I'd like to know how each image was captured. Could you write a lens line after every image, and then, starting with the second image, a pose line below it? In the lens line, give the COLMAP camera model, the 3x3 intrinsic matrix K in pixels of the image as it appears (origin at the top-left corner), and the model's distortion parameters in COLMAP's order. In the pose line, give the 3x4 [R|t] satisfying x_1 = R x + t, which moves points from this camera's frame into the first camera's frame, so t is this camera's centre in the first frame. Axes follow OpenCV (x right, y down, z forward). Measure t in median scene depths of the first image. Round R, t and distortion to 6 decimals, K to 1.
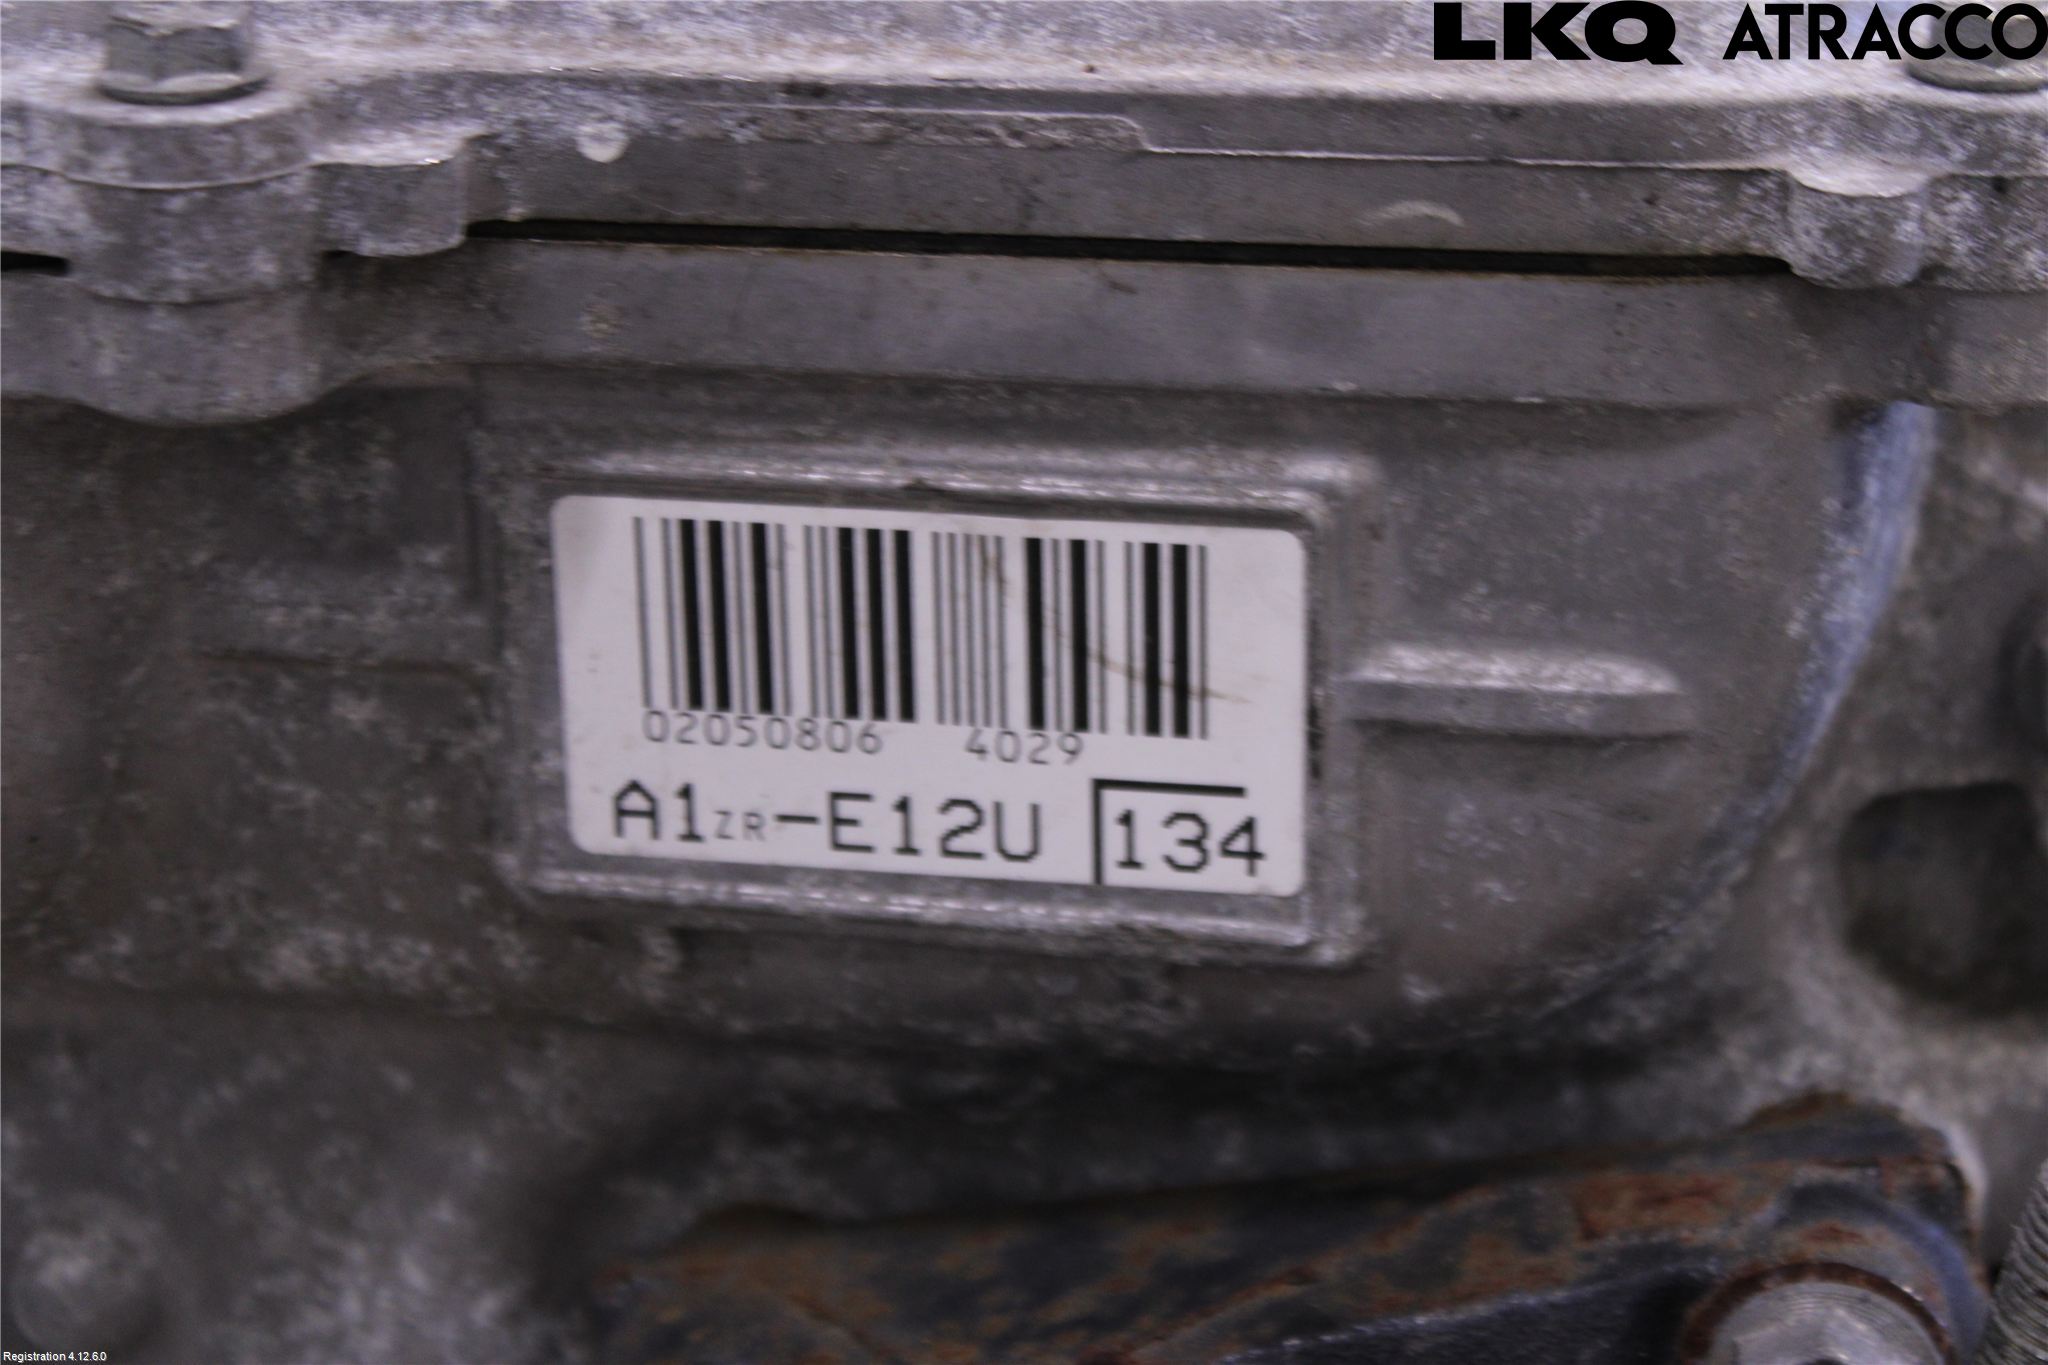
lens RADIAL K [[4641.3, 0, 1024.9], [0, 4641.3, 682.7], [0, 0, 1]] dist [0.062384, 0.000000]
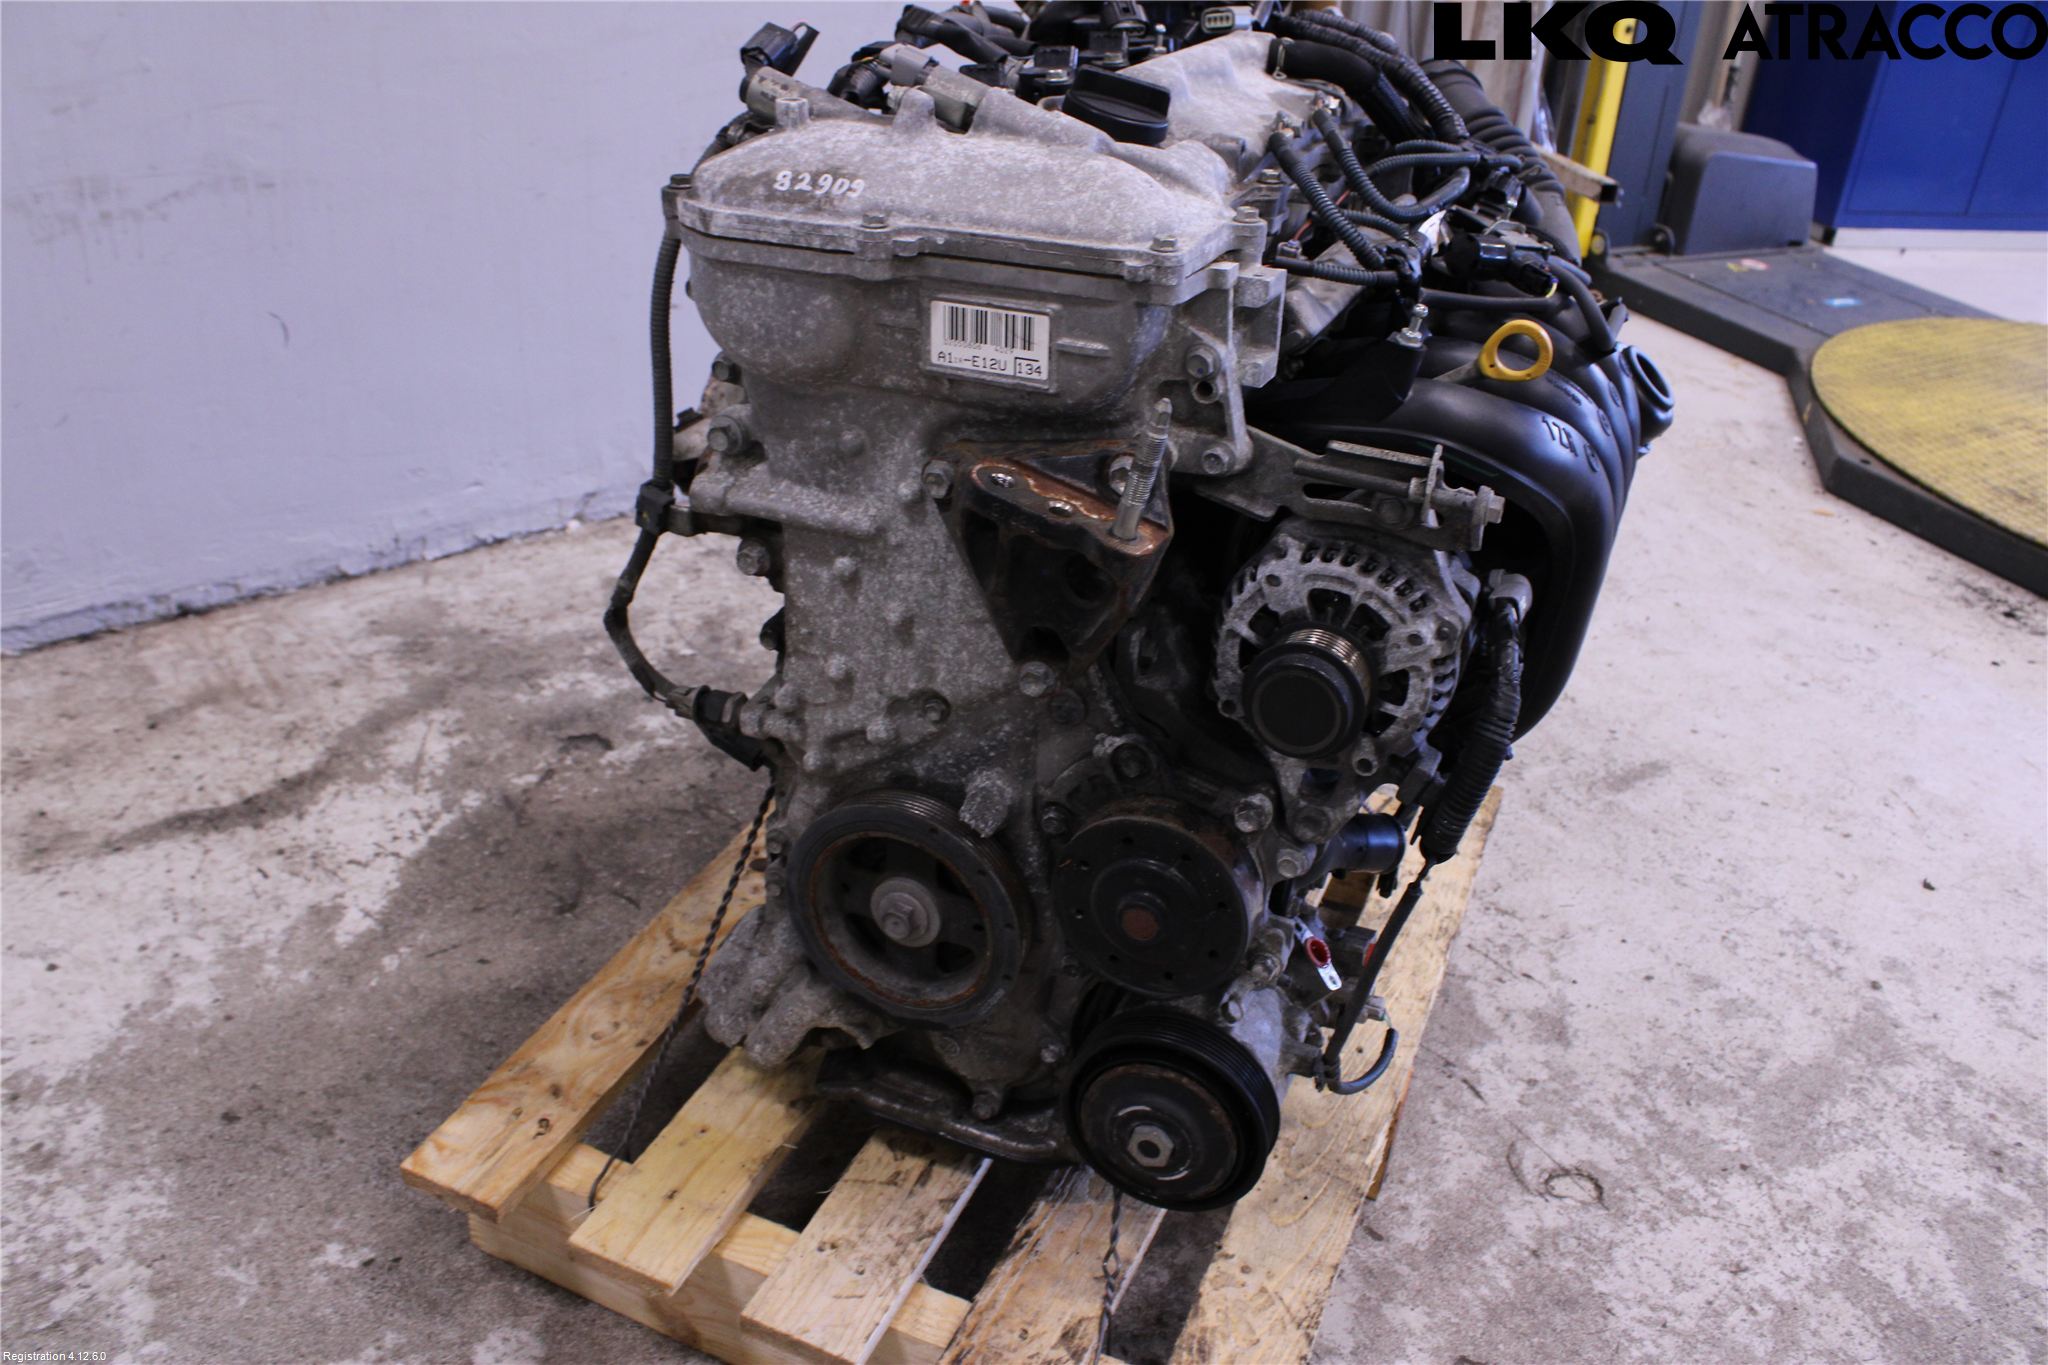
lens RADIAL K [[1758.1, 0, 1037.3], [0, 1758.1, 679.8], [0, 0, 1]] dist [-0.112549, 0.088269]
pose [[0.976999, 0.129768, -0.169213, 0.477991], [-0.112399, 0.987721, 0.108510, 0.183261], [0.181216, -0.086995, 0.979588, -1.226080]]
